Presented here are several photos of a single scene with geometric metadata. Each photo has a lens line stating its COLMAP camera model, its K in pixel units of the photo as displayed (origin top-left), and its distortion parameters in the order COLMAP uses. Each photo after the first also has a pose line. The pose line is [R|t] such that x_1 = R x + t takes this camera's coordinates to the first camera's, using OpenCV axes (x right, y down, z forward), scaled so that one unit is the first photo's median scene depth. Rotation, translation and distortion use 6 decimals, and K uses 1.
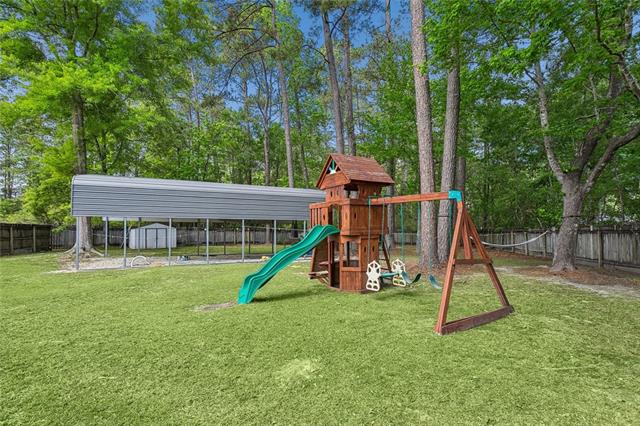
lens RADIAL K [[312.7, 0, 320.0], [0, 312.7, 216.4], [0, 0, 1]] dist [0.001972, 0.000591]
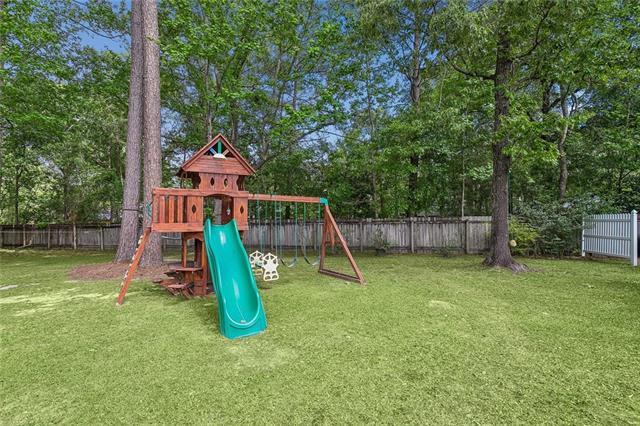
lens RADIAL K [[312.7, 0, 318.8], [0, 312.7, 216.3], [0, 0, 1]] dist [0.001972, 0.000591]
pose [[0.052620, 0.024095, 0.998324, -0.370386], [-0.038258, 0.999024, -0.022095, 0.013672], [-0.997882, -0.037031, 0.053490, 0.323578]]
